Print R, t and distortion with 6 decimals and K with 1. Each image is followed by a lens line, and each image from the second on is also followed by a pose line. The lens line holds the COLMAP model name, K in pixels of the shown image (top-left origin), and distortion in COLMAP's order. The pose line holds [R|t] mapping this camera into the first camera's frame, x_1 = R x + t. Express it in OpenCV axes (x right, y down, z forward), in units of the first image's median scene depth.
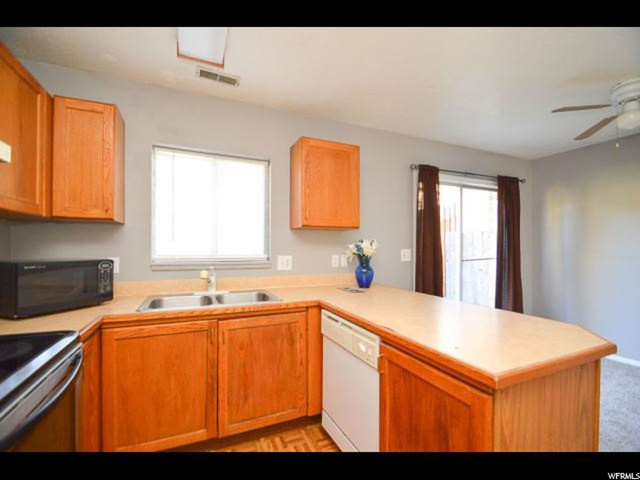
lens RADIAL K [[284.8, 0, 317.2], [0, 284.8, 246.4], [0, 0, 1]] dist [0.001044, -0.001673]
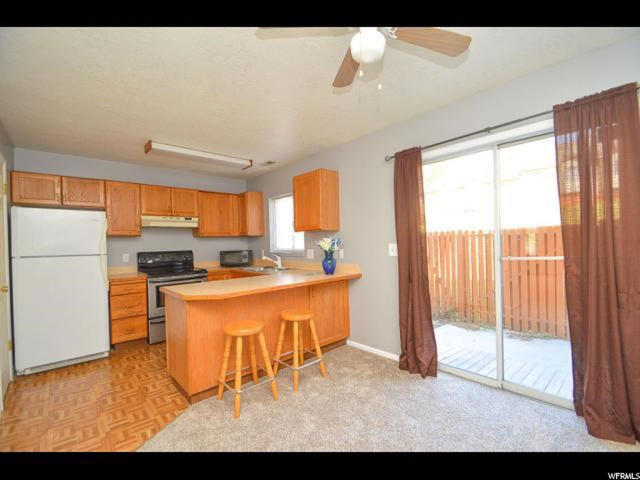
lens RADIAL K [[284.8, 0, 317.9], [0, 284.8, 243.9], [0, 0, 1]] dist [0.001044, -0.001673]
pose [[0.323924, -0.008589, -0.946044, 2.021152], [0.032211, 0.999479, 0.001955, 0.000440], [0.945535, -0.031106, 0.324032, 0.776408]]
